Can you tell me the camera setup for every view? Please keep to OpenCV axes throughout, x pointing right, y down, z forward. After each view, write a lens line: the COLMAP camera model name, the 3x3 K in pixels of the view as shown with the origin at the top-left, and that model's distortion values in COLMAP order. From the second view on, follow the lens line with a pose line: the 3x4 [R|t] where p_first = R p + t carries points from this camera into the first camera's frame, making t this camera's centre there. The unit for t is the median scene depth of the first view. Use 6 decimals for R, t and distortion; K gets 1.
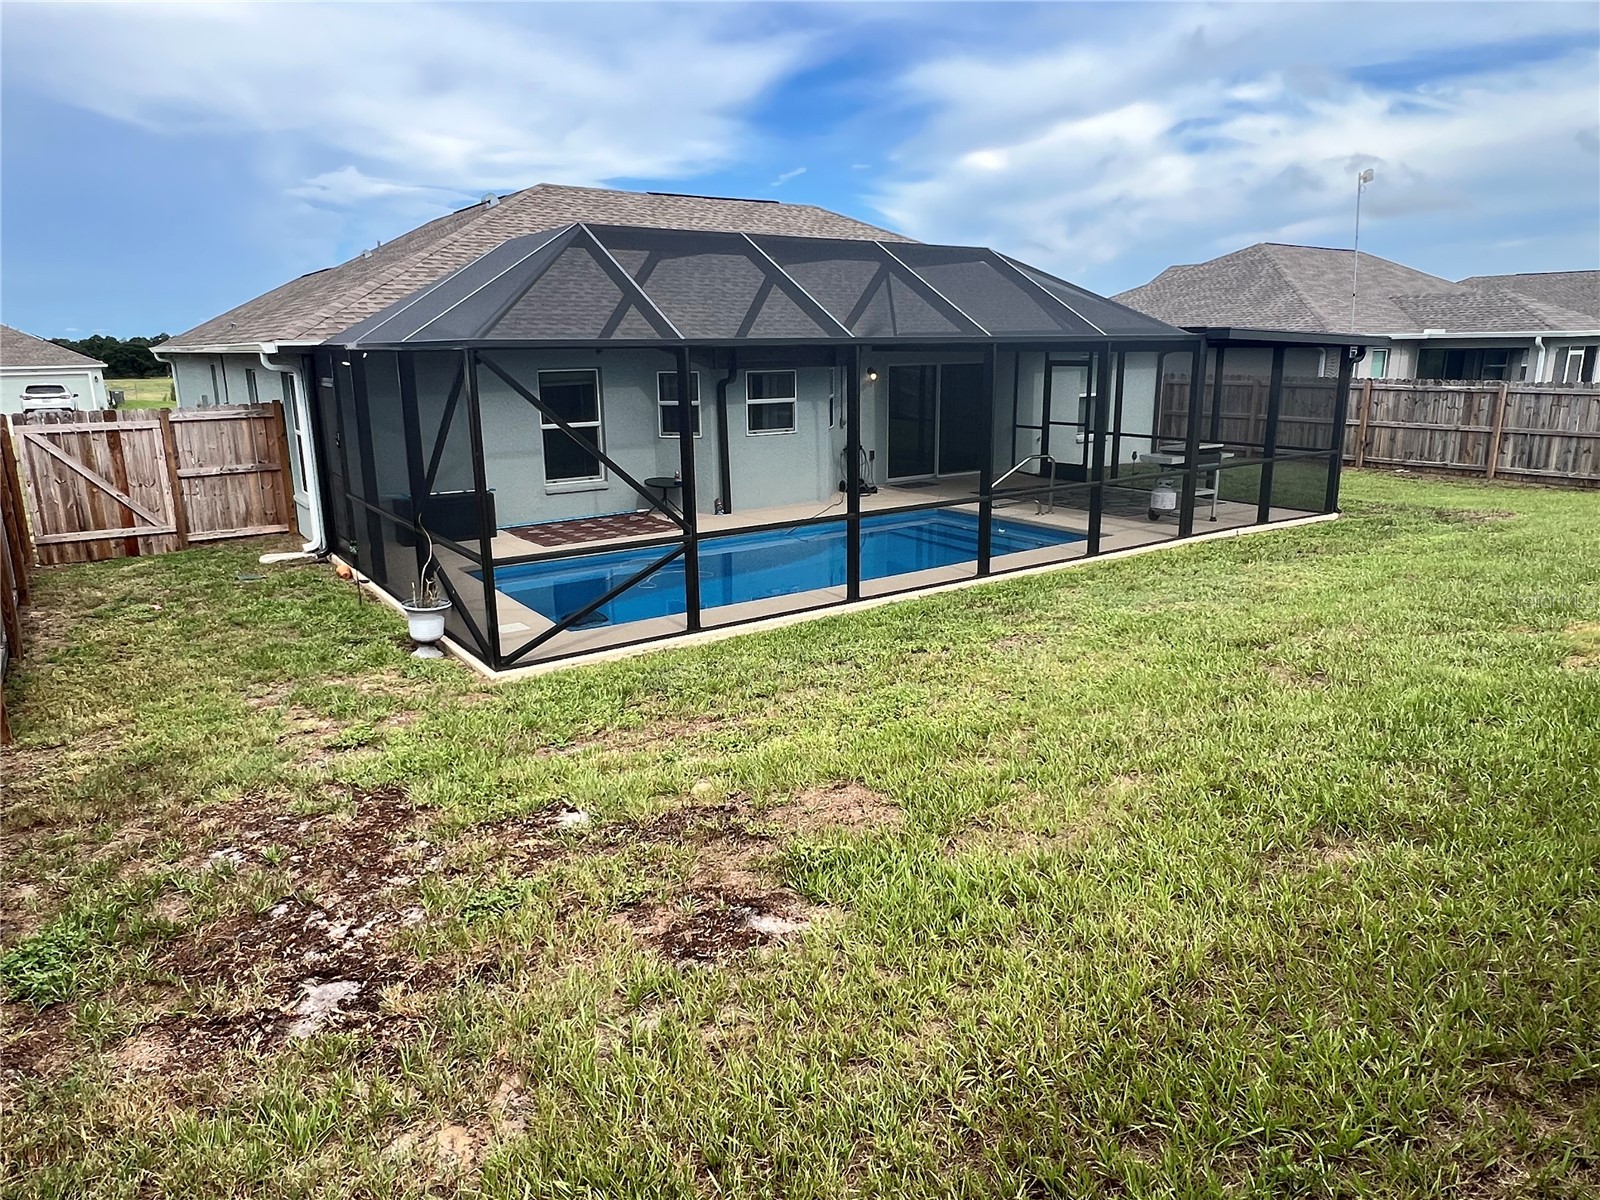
lens RADIAL K [[1016.7, 0, 797.1], [0, 1016.7, 594.8], [0, 0, 1]] dist [0.003271, -0.012930]
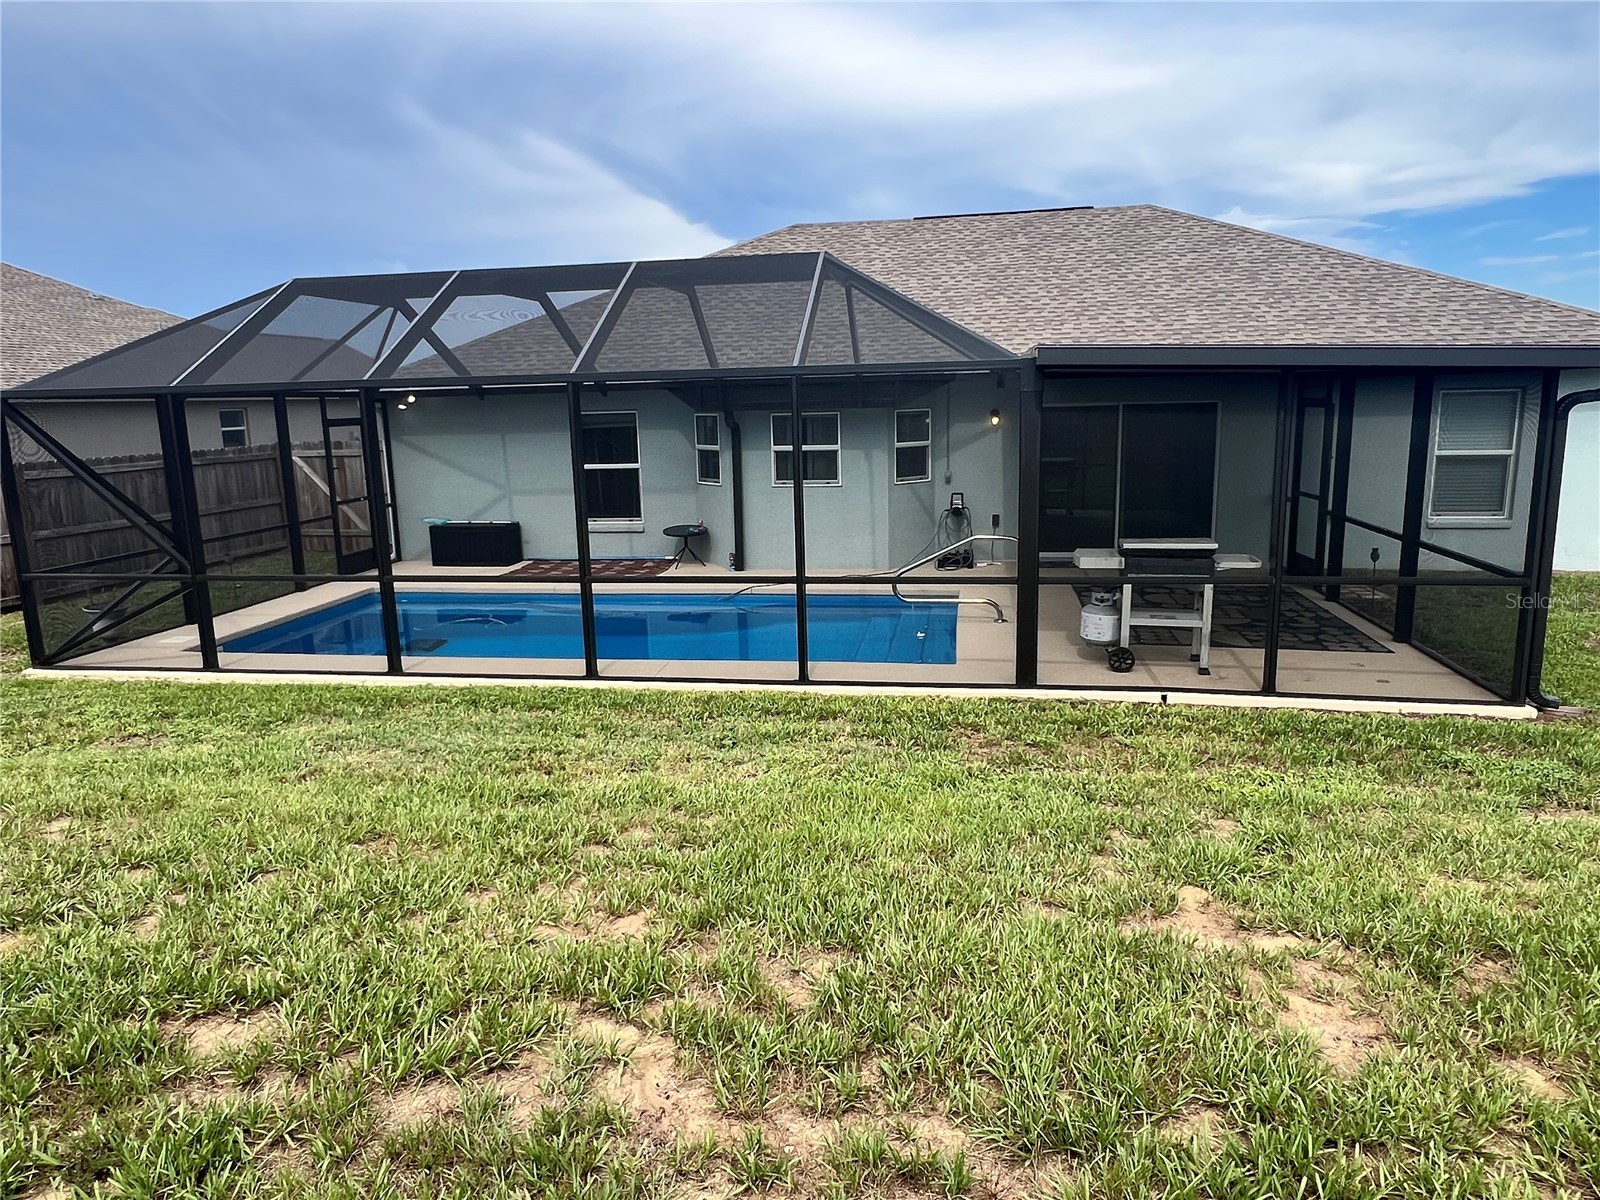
lens RADIAL K [[1016.7, 0, 801.7], [0, 1016.7, 601.2], [0, 0, 1]] dist [0.003271, -0.012930]
pose [[0.703758, 0.132217, -0.698028, 0.616668], [-0.153224, 0.987654, 0.032596, -0.093078], [0.693720, 0.084015, 0.715328, 0.405901]]
